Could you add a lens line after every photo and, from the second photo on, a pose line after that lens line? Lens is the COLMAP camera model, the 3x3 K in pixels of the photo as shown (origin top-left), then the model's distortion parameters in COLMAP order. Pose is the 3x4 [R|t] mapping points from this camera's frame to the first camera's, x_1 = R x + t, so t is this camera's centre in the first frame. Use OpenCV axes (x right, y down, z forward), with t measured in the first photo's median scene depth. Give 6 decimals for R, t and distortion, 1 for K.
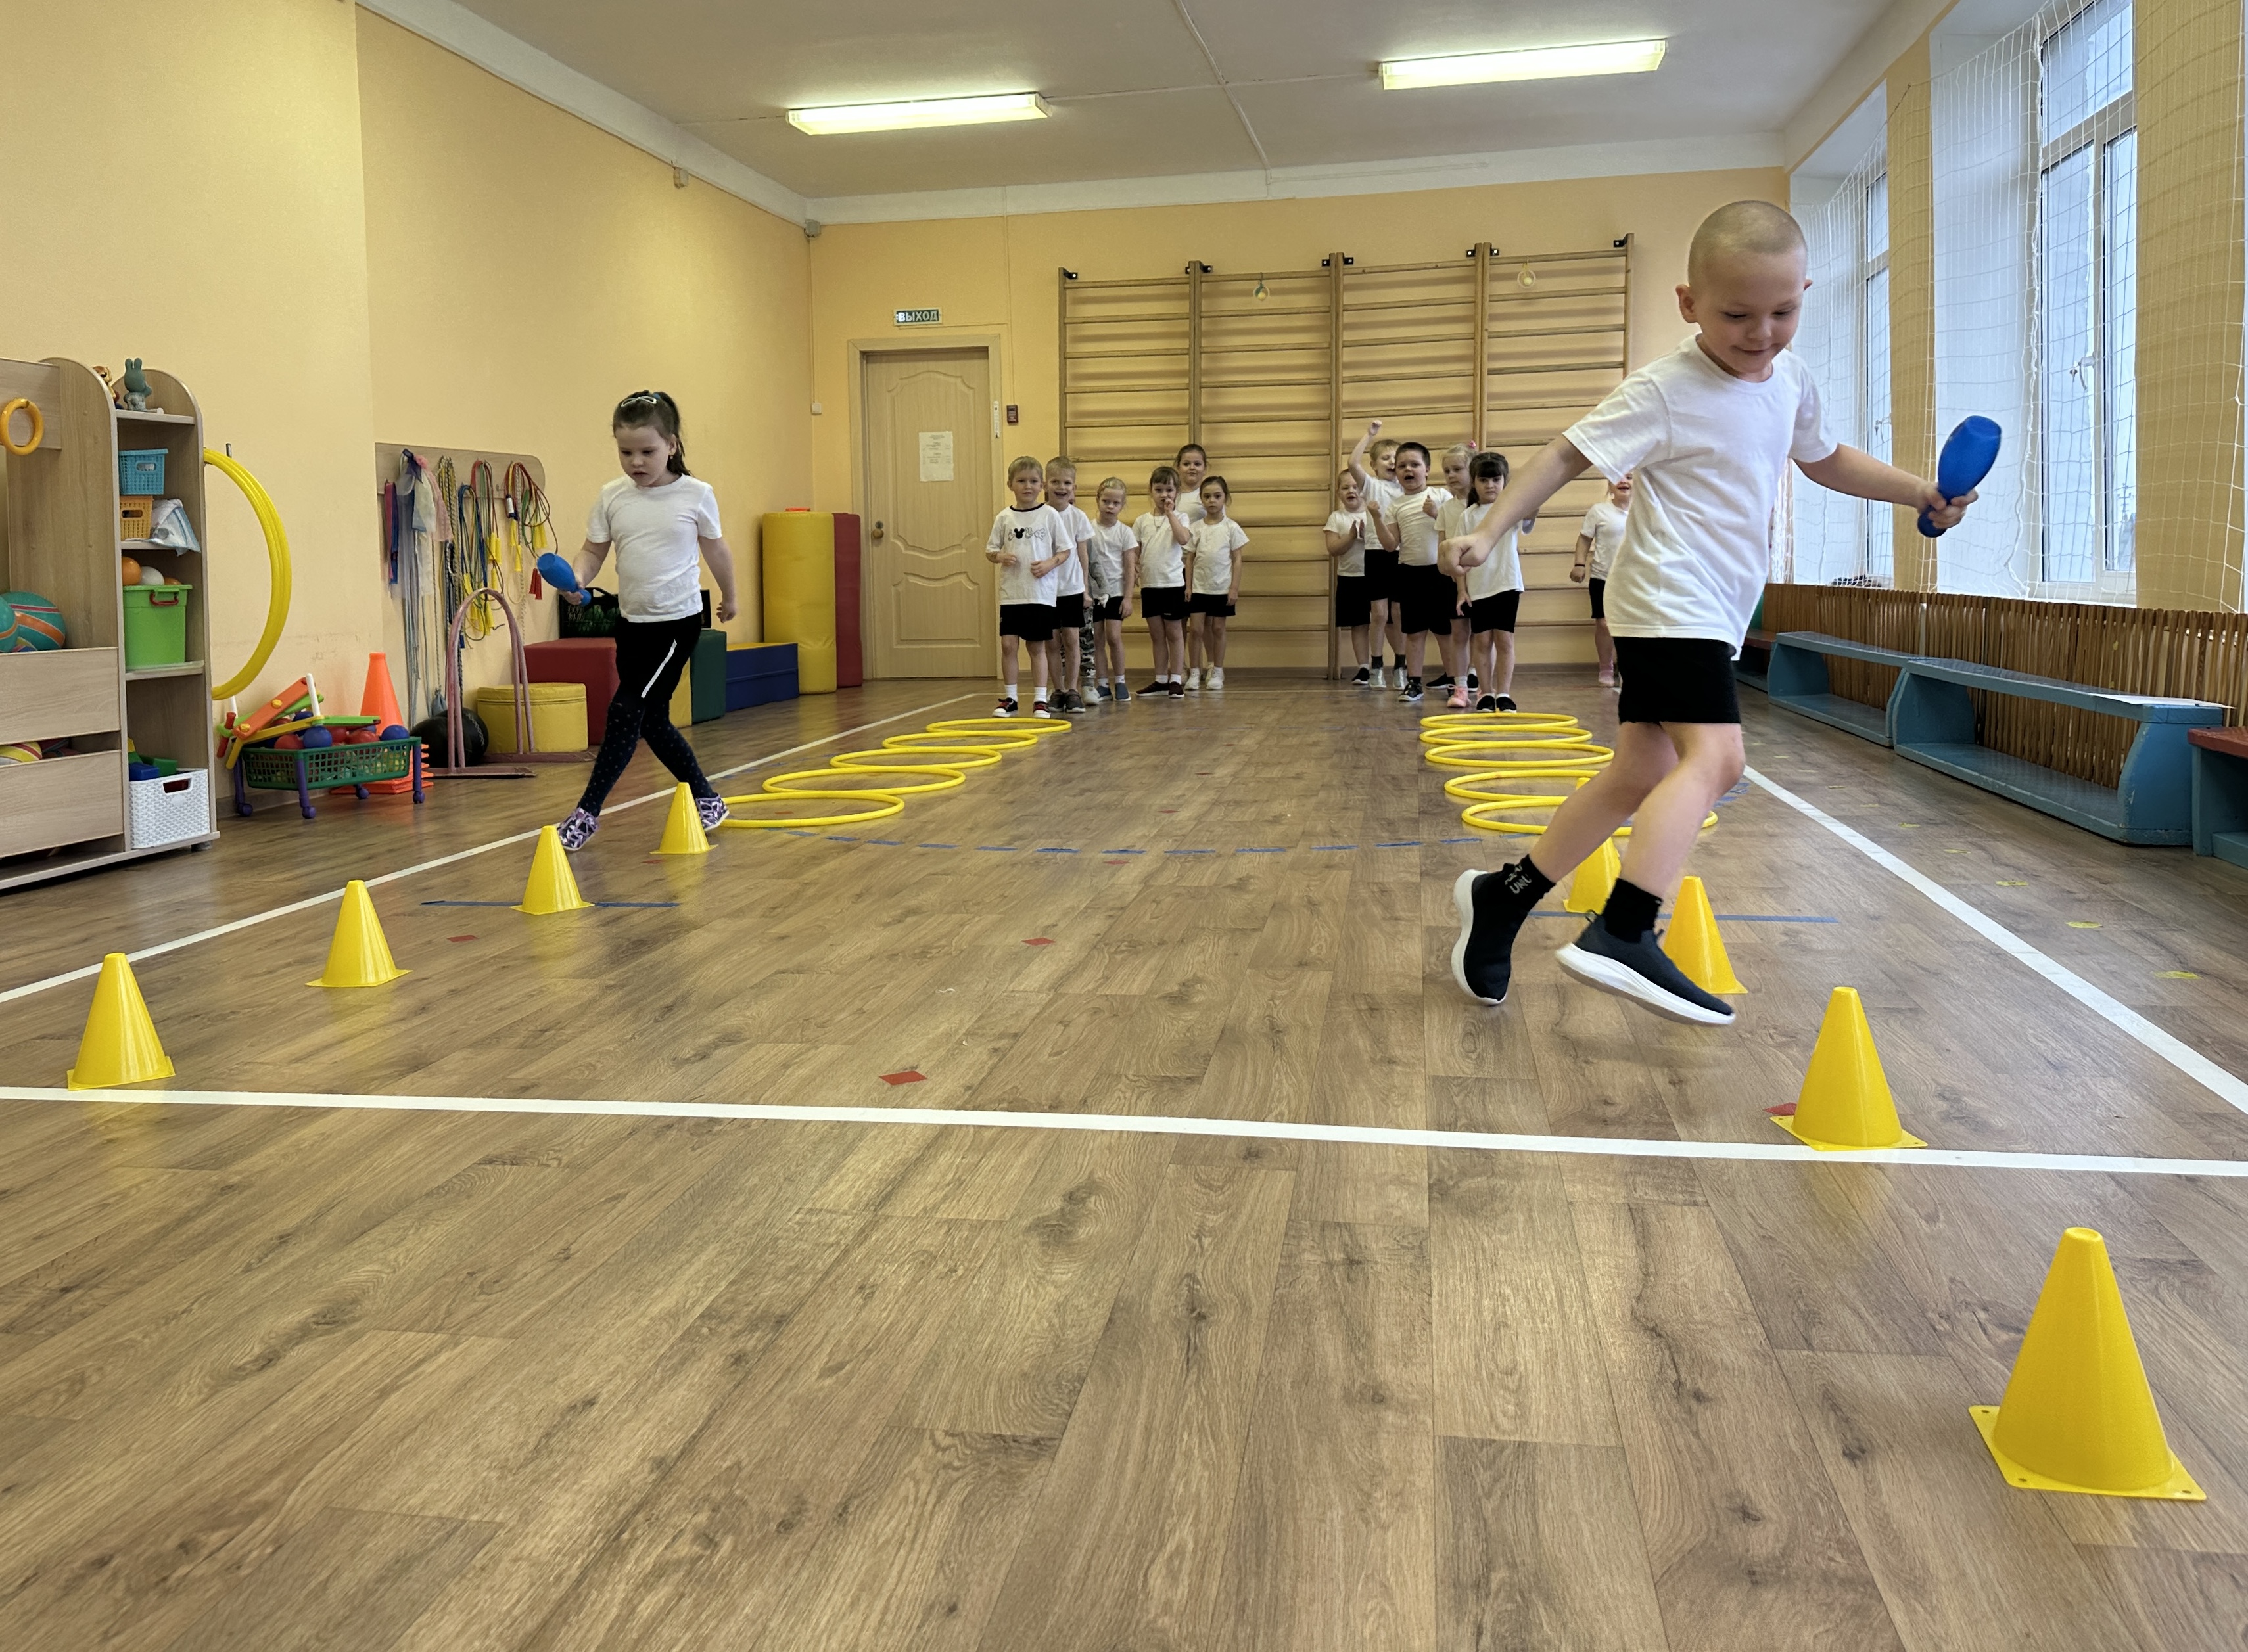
lens RADIAL K [[1863.5, 0, 1075.5], [0, 1863.5, 636.7], [0, 0, 1]] dist [0.157913, -0.315956]
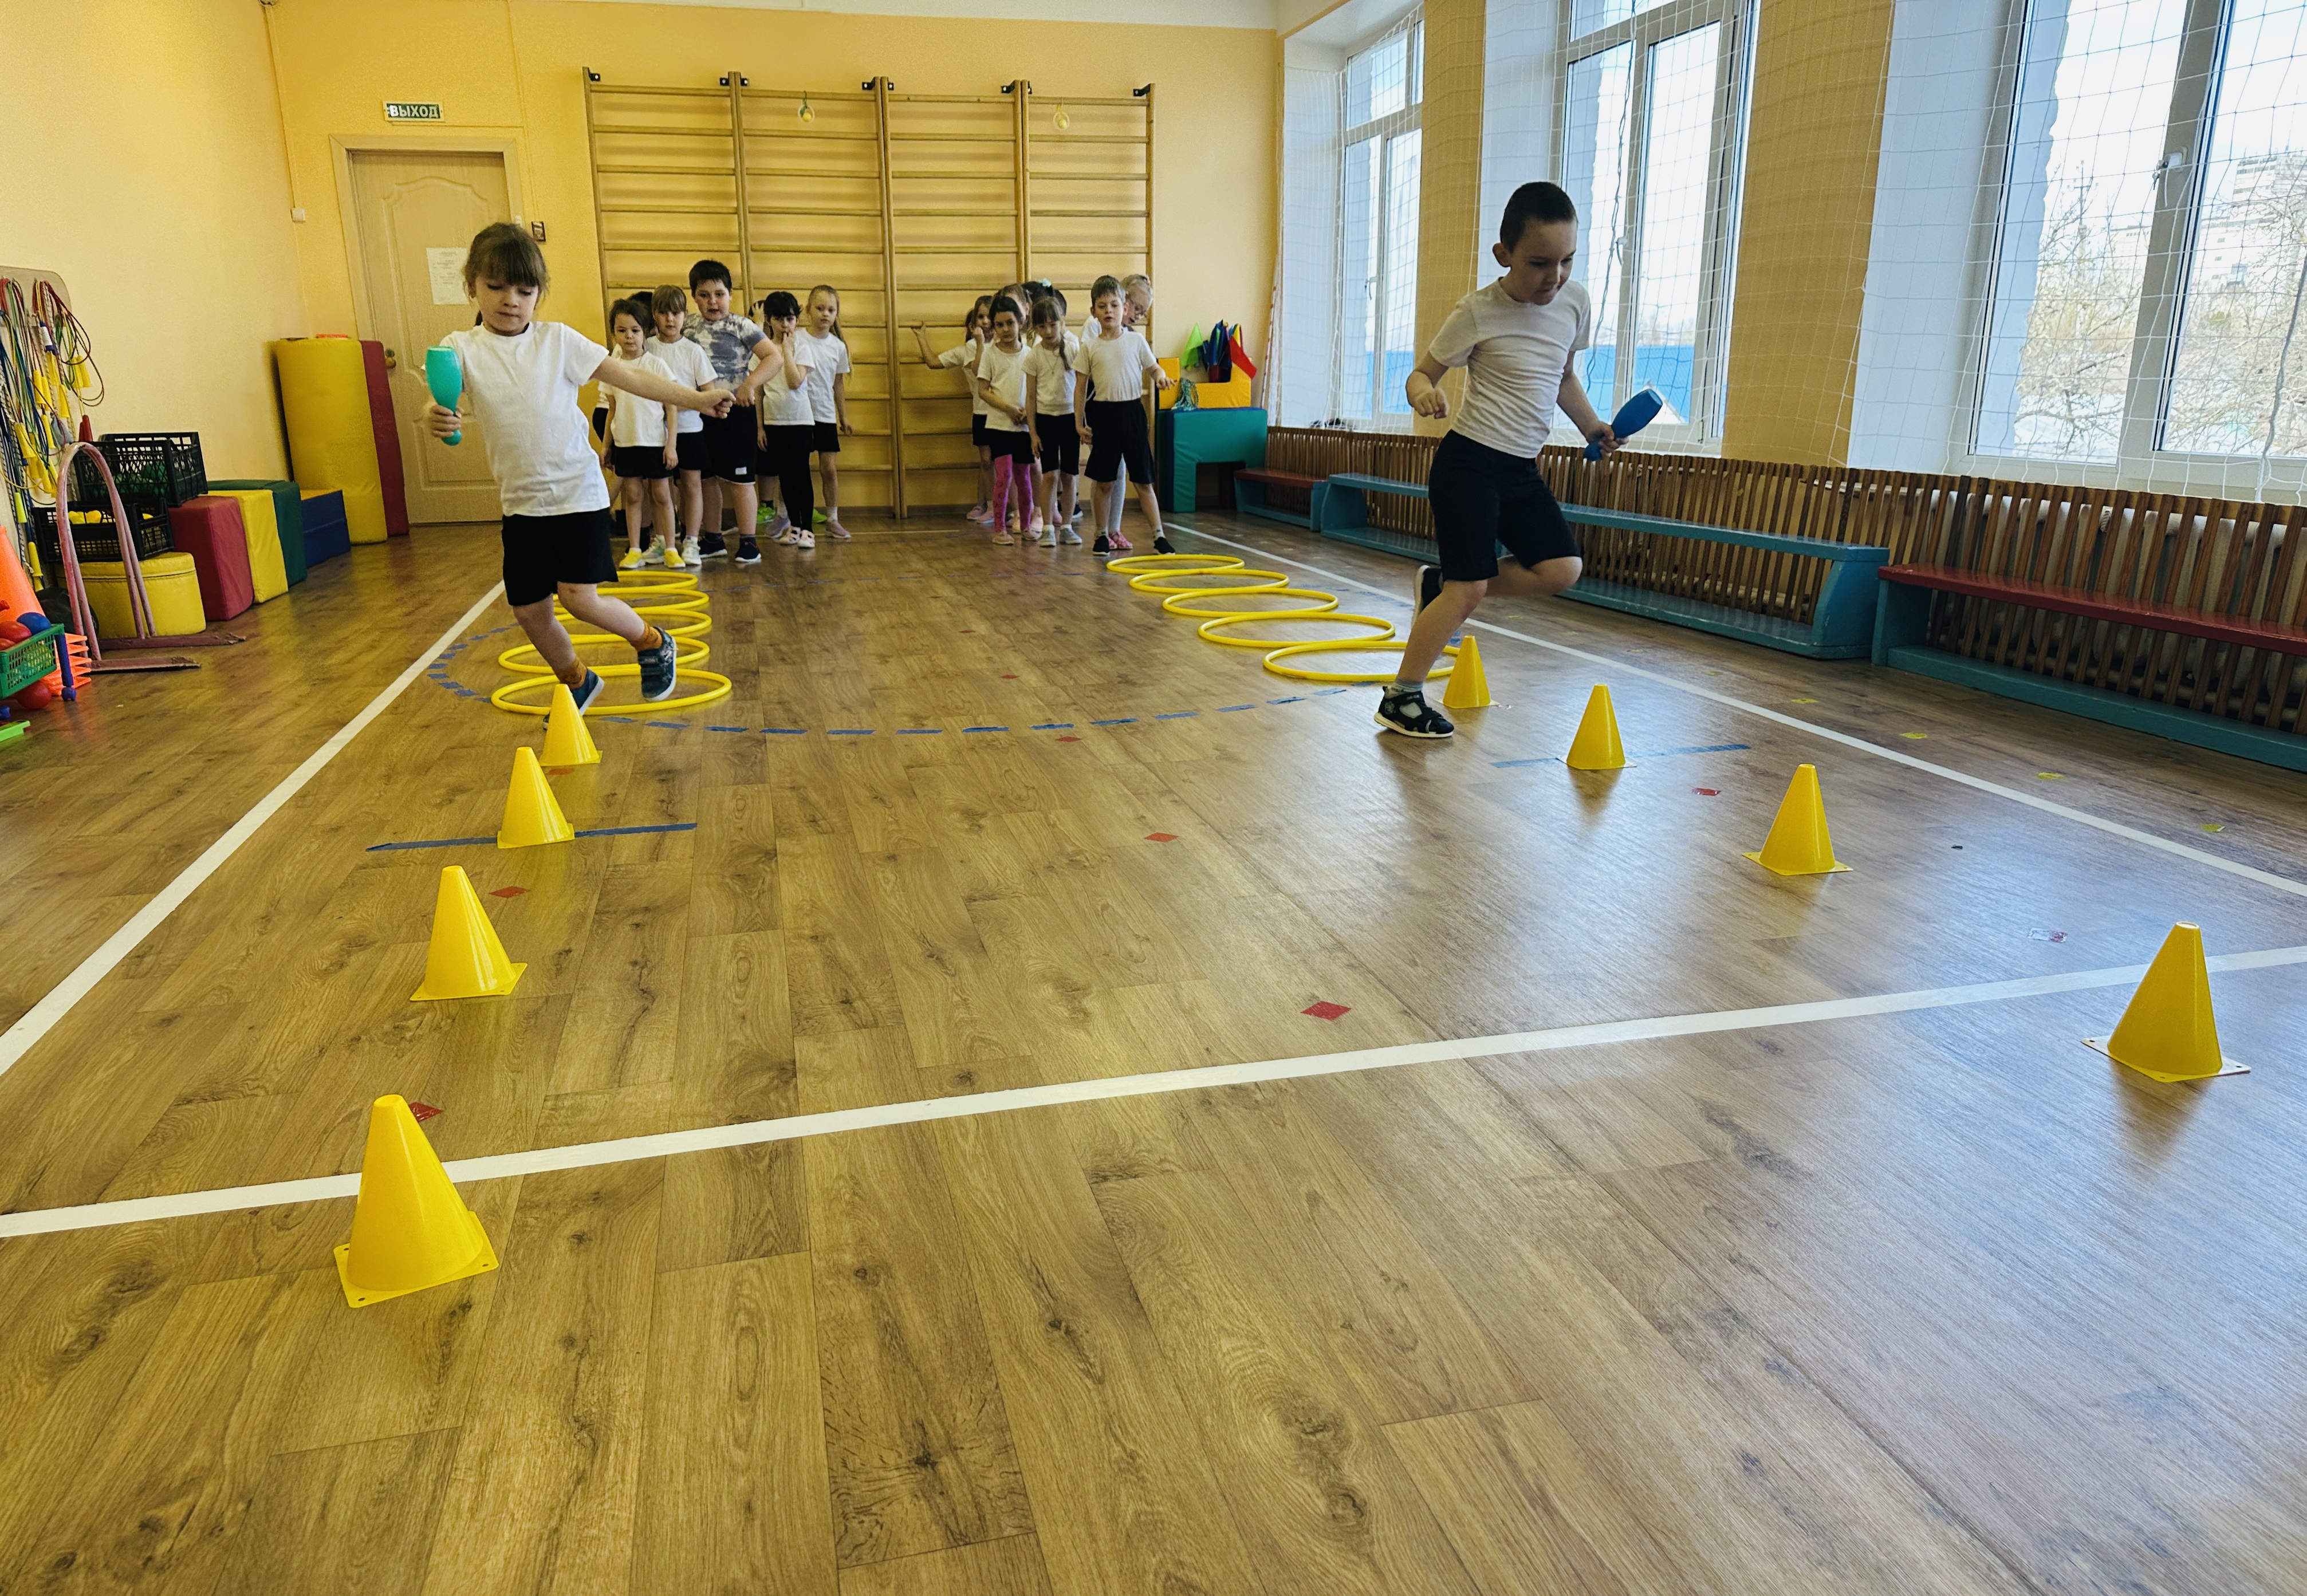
lens RADIAL K [[1652.5, 0, 1167.0], [0, 1652.5, 868.8], [0, 0, 1]] dist [0.036272, -0.050878]
pose [[0.906335, -0.110503, 0.407854, -0.282306], [0.007720, 0.969370, 0.245484, -0.028387], [-0.422488, -0.219342, 0.879427, 0.159645]]
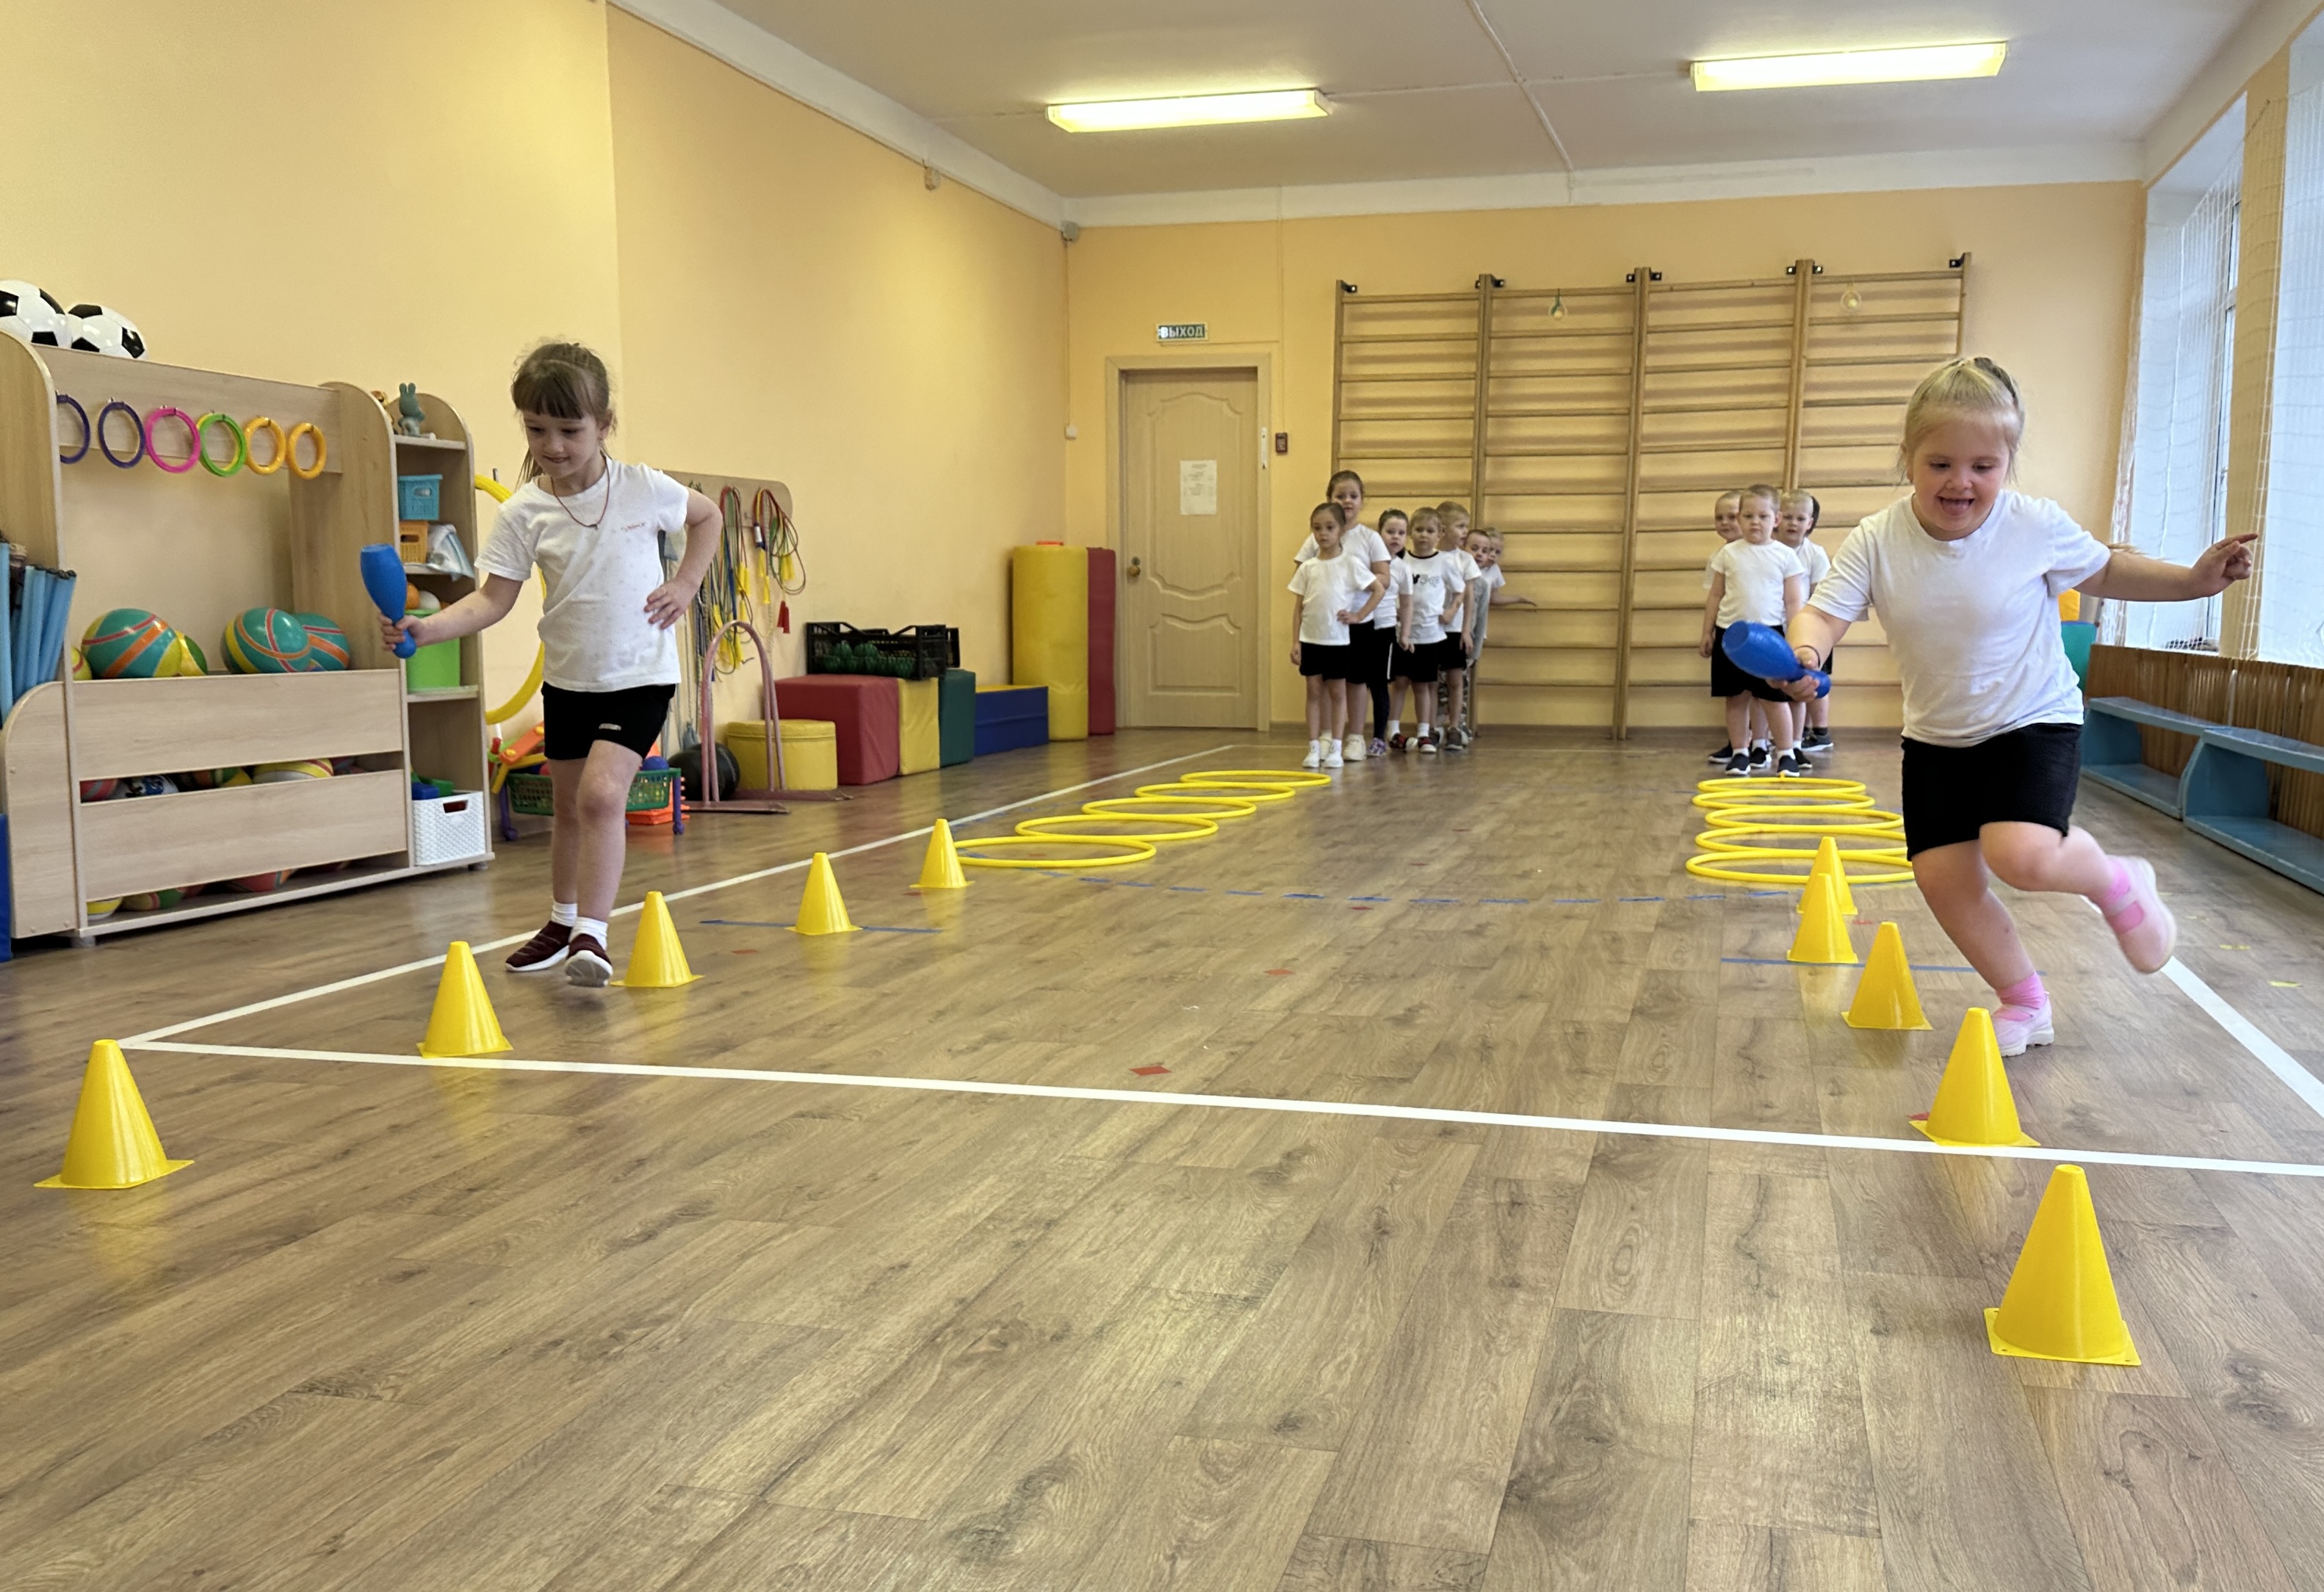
lens RADIAL K [[2093.9, 0, 1244.5], [0, 2093.9, 899.3], [0, 0, 1]] dist [0.158283, -0.325827]
pose [[0.998352, 0.029865, -0.049013, 0.013336], [-0.024788, 0.994567, 0.101100, 0.001187], [0.051766, -0.099718, 0.993668, -0.135417]]
